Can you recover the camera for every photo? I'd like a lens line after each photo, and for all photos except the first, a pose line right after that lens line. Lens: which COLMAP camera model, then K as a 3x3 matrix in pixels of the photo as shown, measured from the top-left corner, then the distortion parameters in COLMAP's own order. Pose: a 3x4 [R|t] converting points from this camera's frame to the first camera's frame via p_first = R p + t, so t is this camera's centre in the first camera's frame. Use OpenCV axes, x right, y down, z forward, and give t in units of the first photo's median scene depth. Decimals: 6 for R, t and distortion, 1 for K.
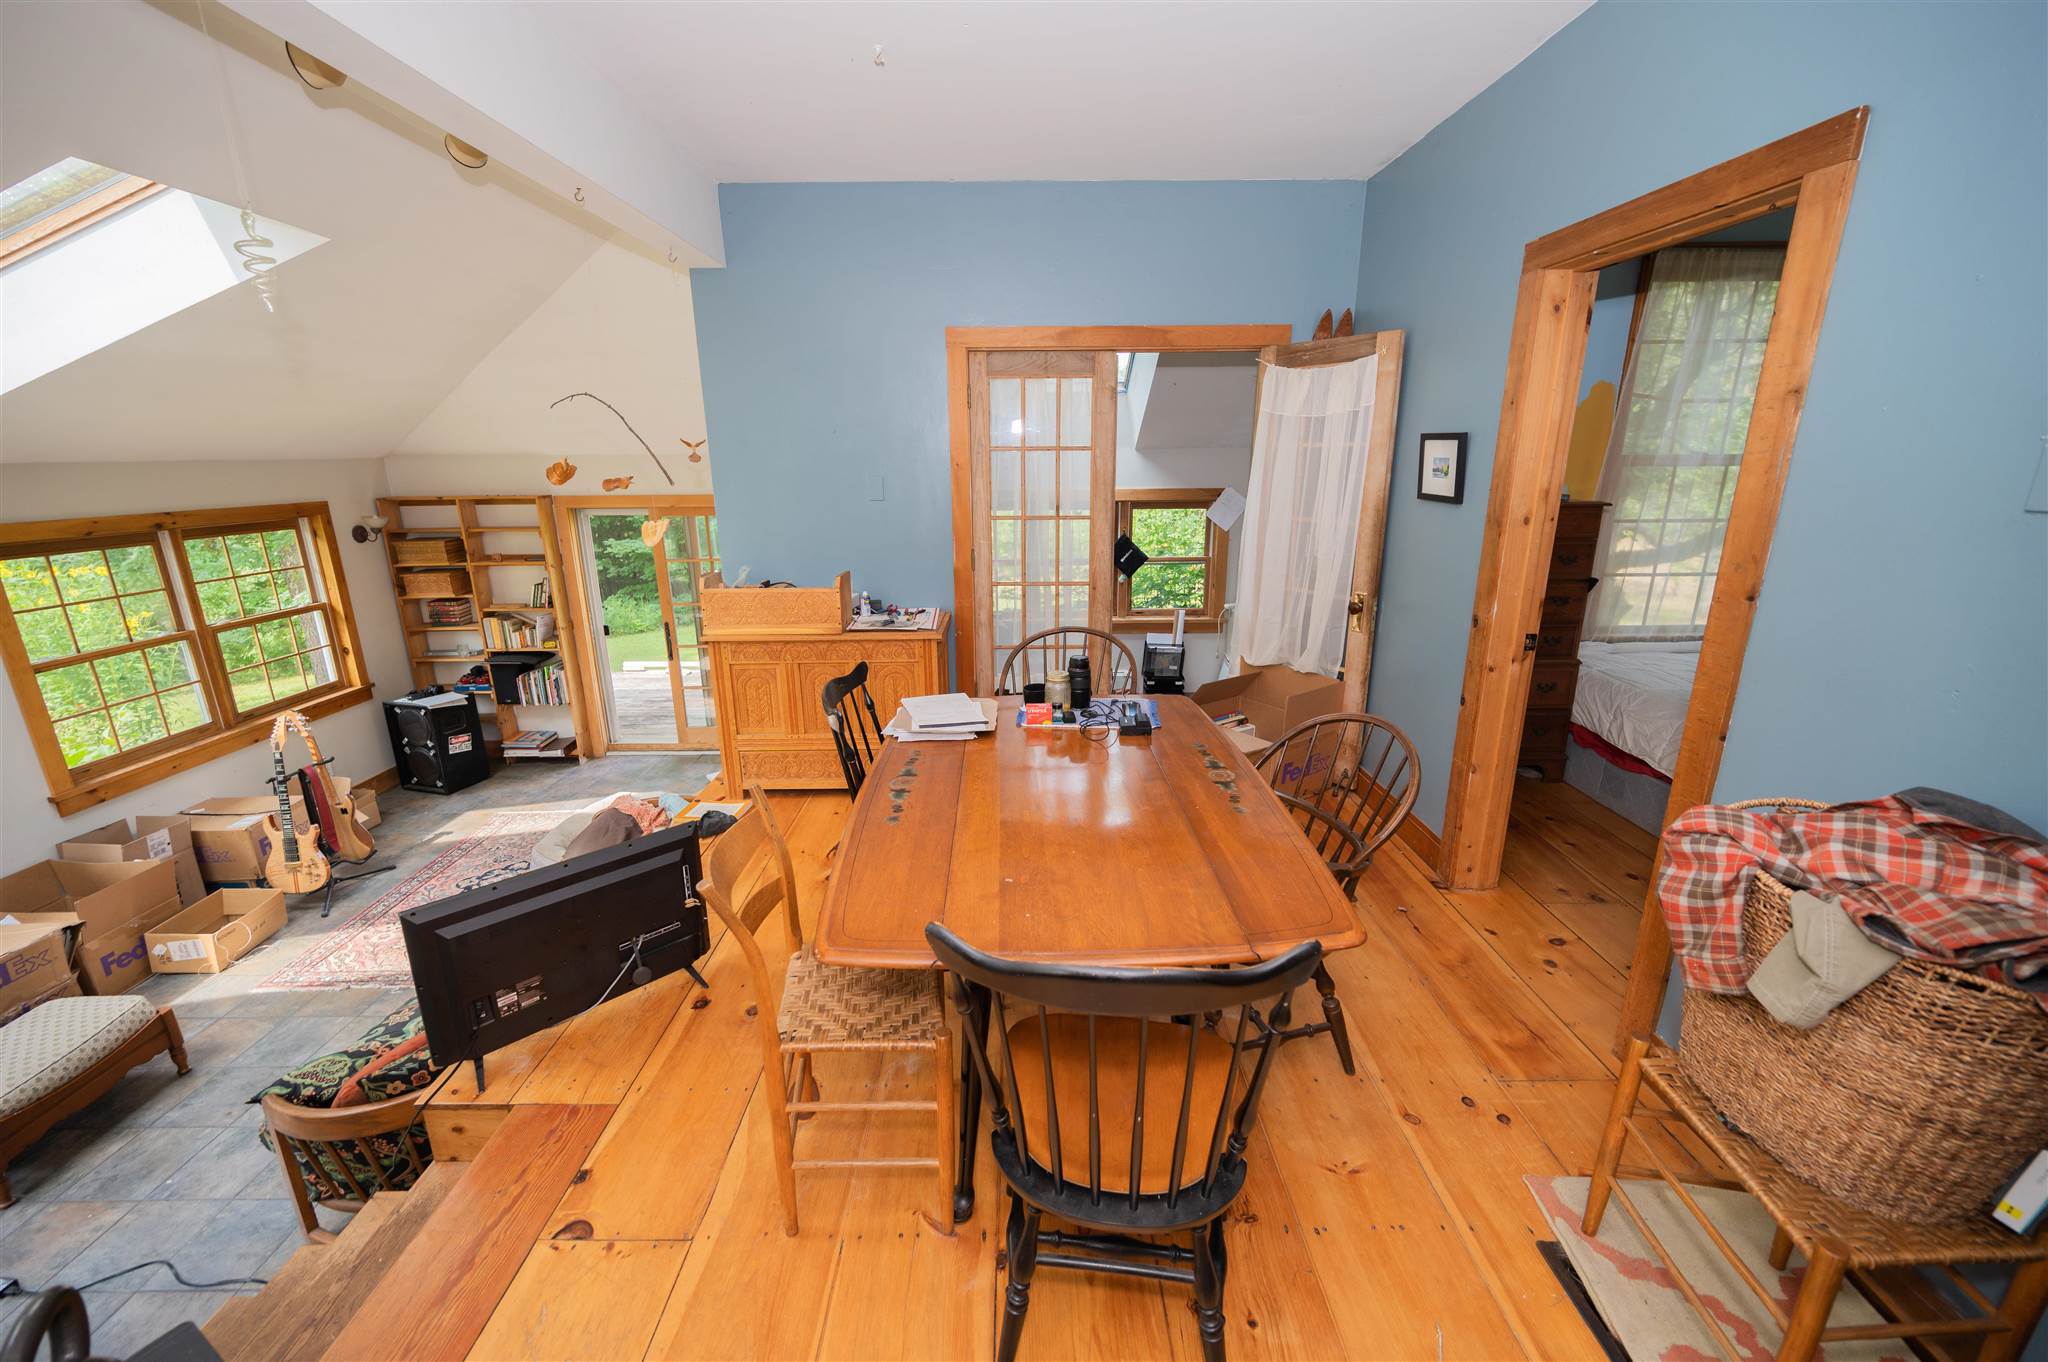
lens RADIAL K [[806.2, 0, 1020.0], [0, 806.2, 674.5], [0, 0, 1]] dist [-0.000721, 0.000182]
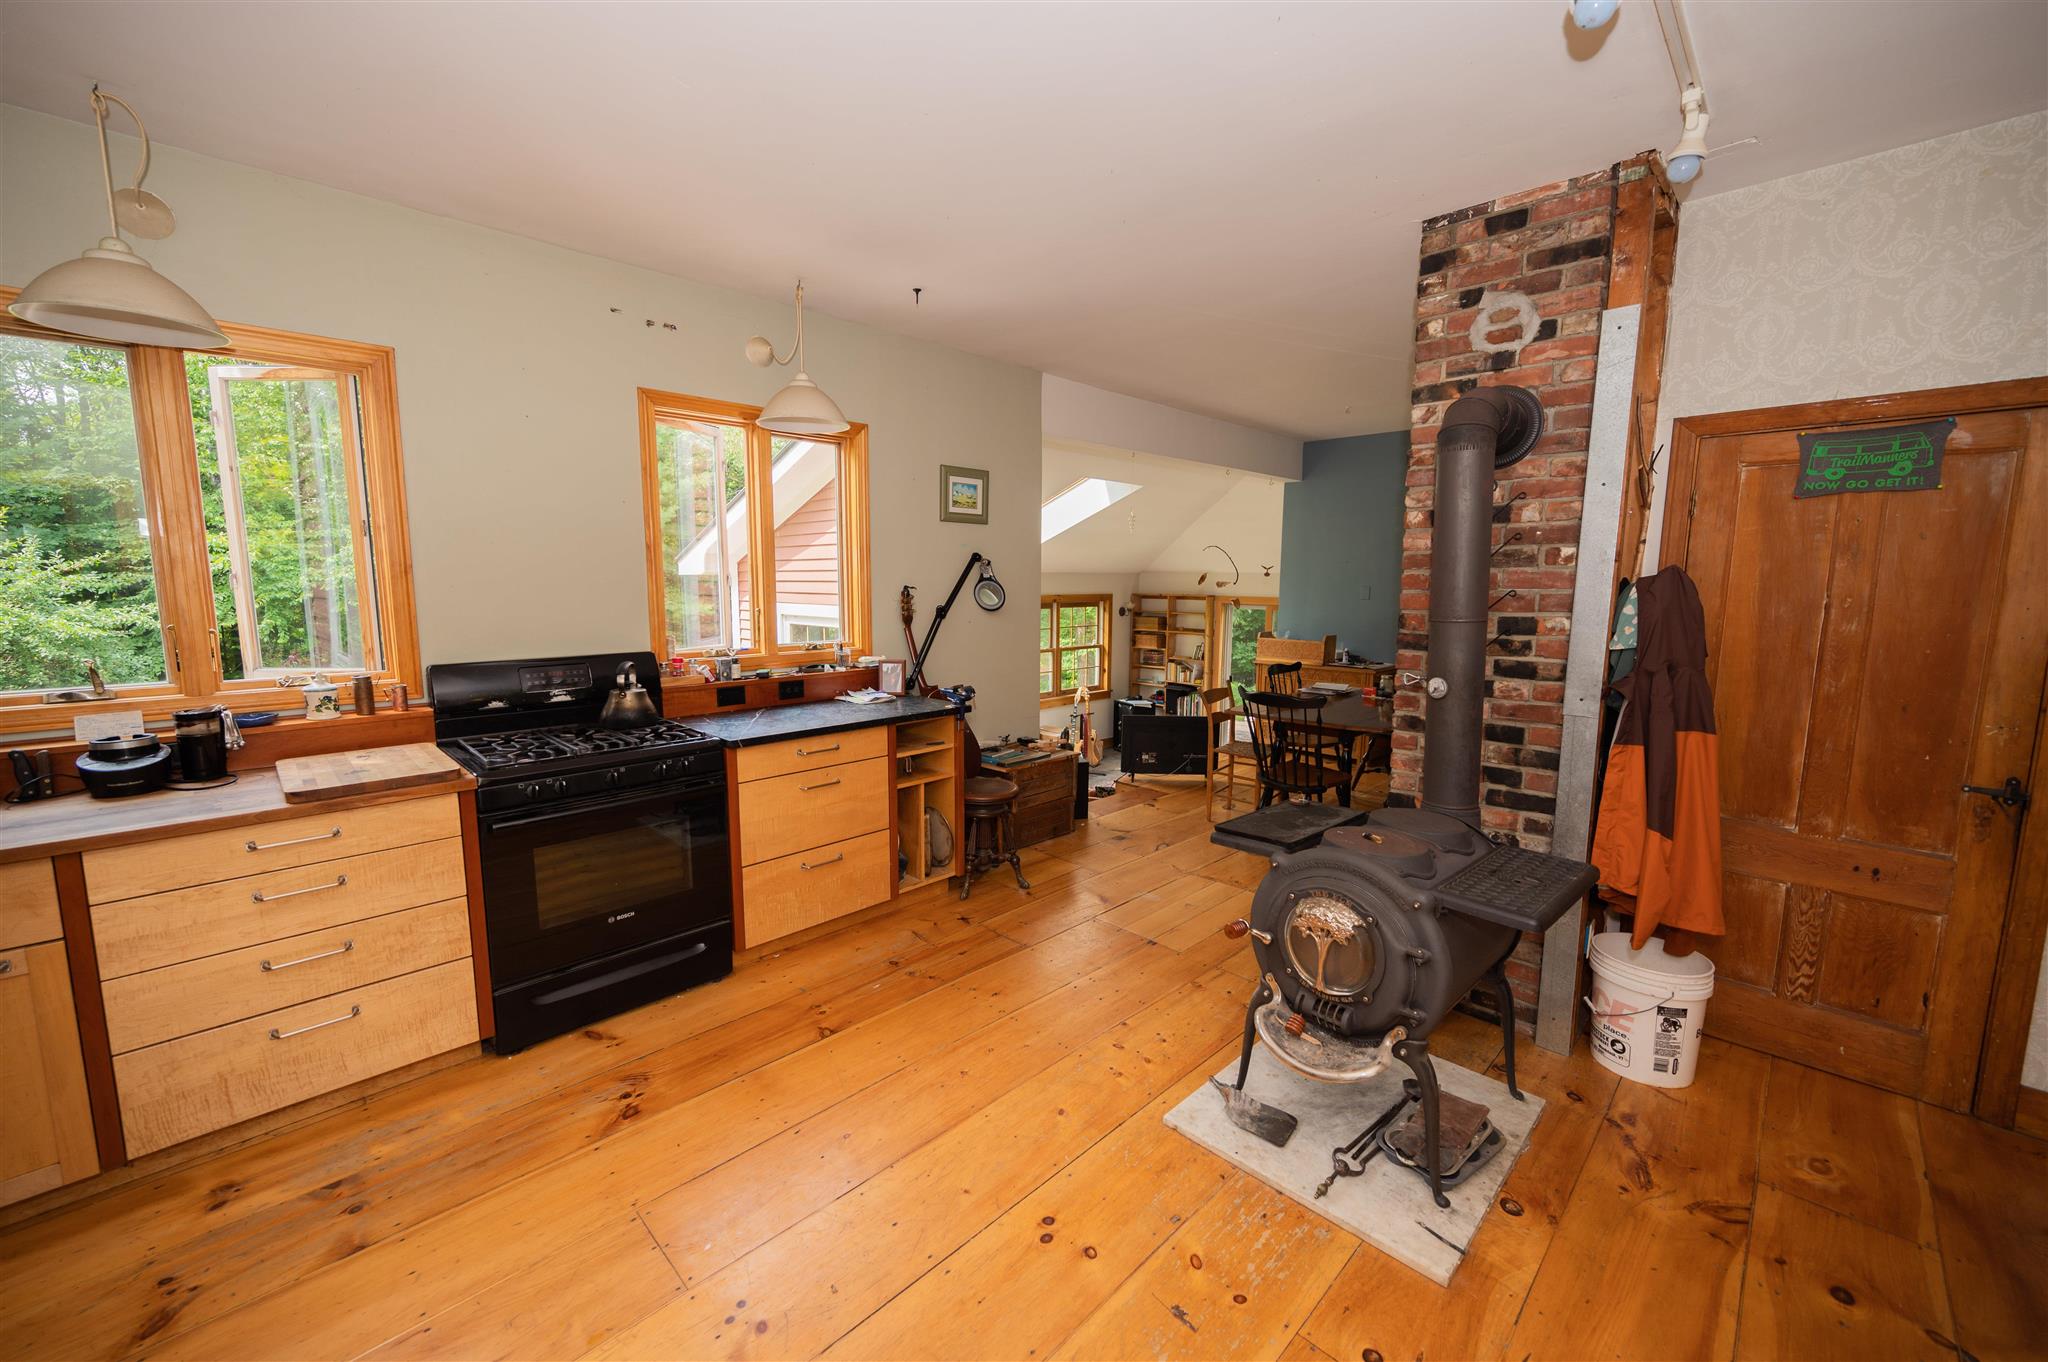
lens RADIAL K [[806.2, 0, 1024.8], [0, 806.2, 678.4], [0, 0, 1]] dist [-0.000721, 0.000182]
pose [[0.708933, 0.105659, -0.697316, 0.342805], [-0.200708, 0.978058, -0.055853, 0.125952], [0.676114, 0.179553, 0.714584, -0.461858]]
